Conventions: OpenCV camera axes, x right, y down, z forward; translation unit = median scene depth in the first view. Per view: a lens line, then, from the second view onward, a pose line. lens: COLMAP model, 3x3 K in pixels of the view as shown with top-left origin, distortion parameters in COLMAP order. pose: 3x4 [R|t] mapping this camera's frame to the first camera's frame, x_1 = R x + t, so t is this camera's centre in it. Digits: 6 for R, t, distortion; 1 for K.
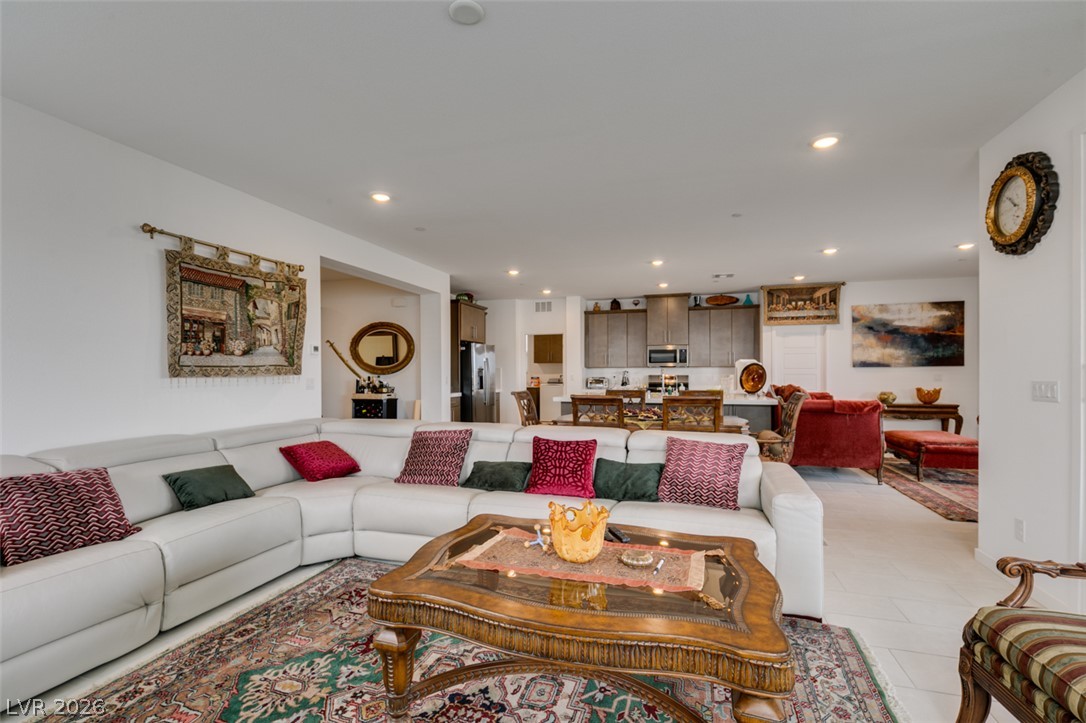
lens RADIAL K [[488.8, 0, 542.5], [0, 488.8, 372.1], [0, 0, 1]] dist [-0.001193, -0.000394]
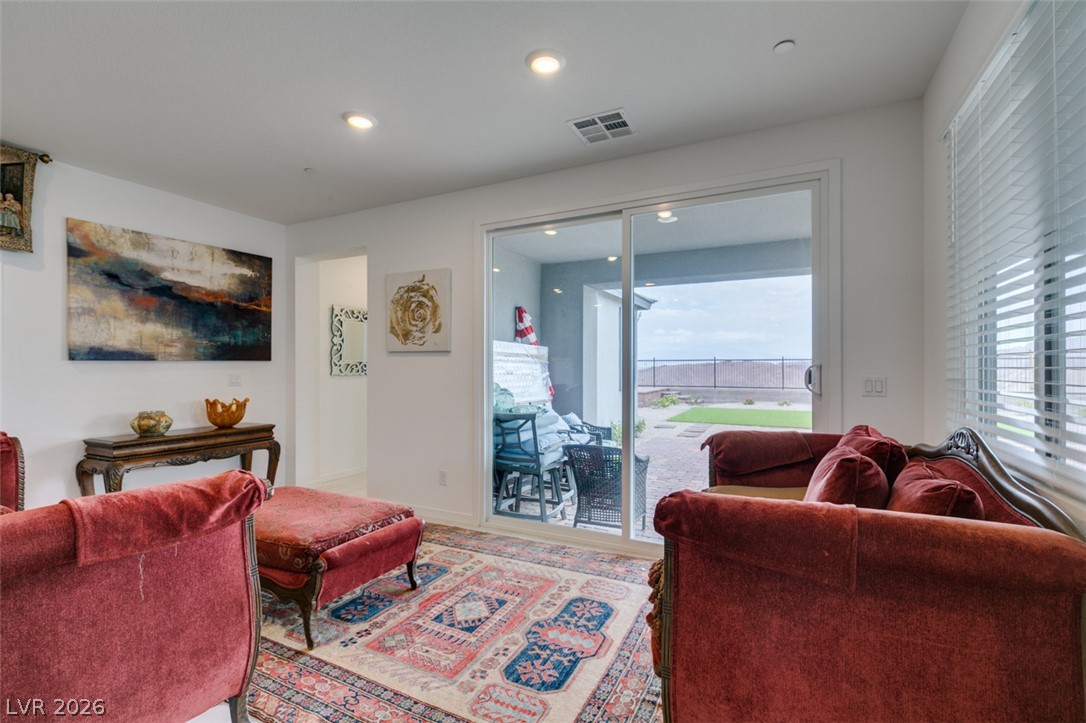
lens RADIAL K [[489.4, 0, 540.9], [0, 489.4, 364.7], [0, 0, 1]] dist [-0.000443, -0.000289]
pose [[0.178355, 0.006996, 0.983941, 0.300786], [0.001507, 0.999972, -0.007383, -0.002222], [-0.983965, 0.002800, 0.178339, 0.541534]]
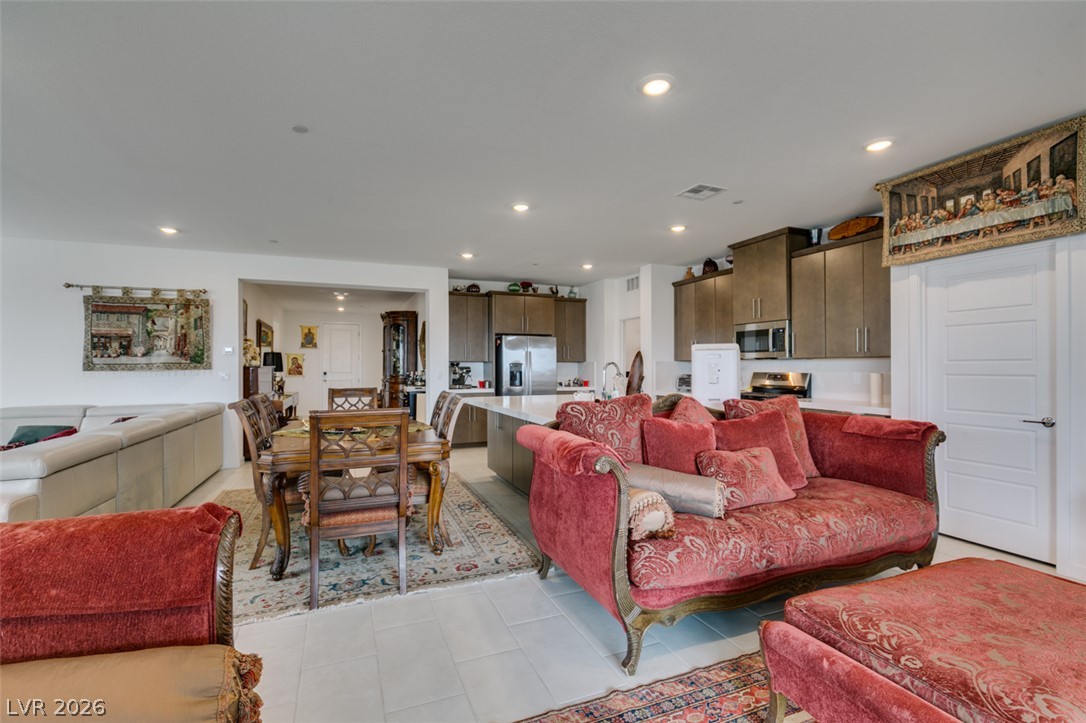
lens RADIAL K [[485.5, 0, 541.2], [0, 485.5, 364.3], [0, 0, 1]] dist [-0.001155, -0.000828]
pose [[0.630205, -0.002059, -0.776426, 0.666464], [0.000476, 0.999997, -0.002265, -0.003280], [0.776428, 0.001058, 0.630204, 0.508546]]
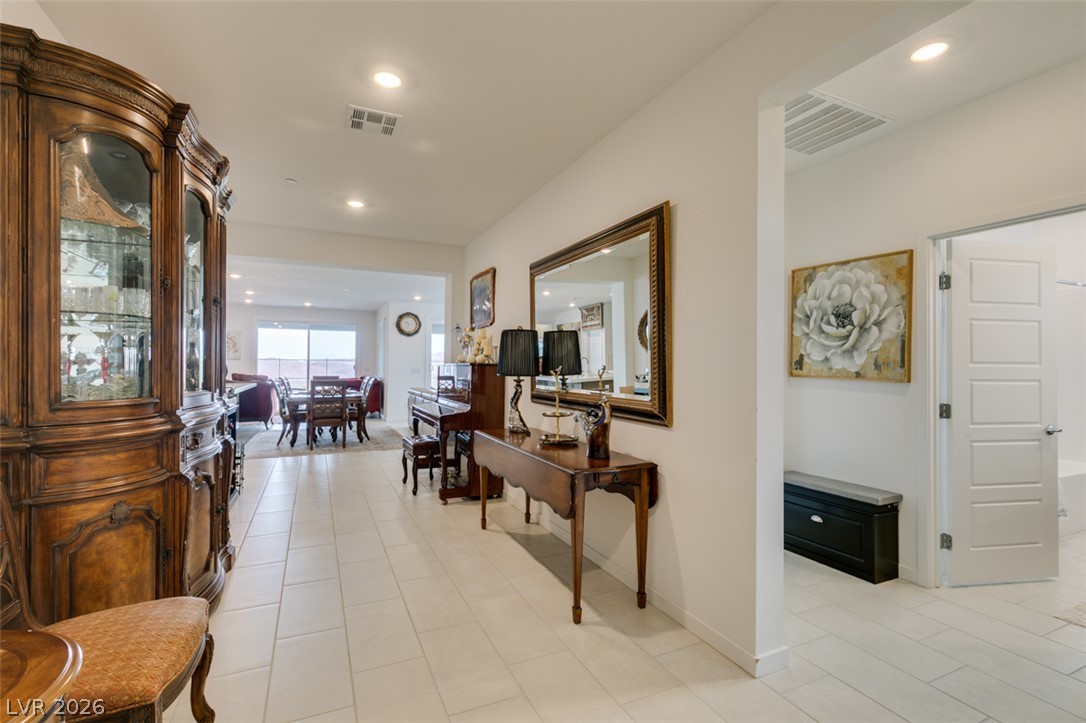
lens RADIAL K [[489.4, 0, 540.9], [0, 489.4, 364.7], [0, 0, 1]] dist [-0.000443, -0.000289]
pose [[-0.661043, -0.000363, 0.750348, -1.016562], [-0.005179, 0.999978, -0.004079, -0.000869], [-0.750331, -0.006583, -0.661030, 1.052125]]
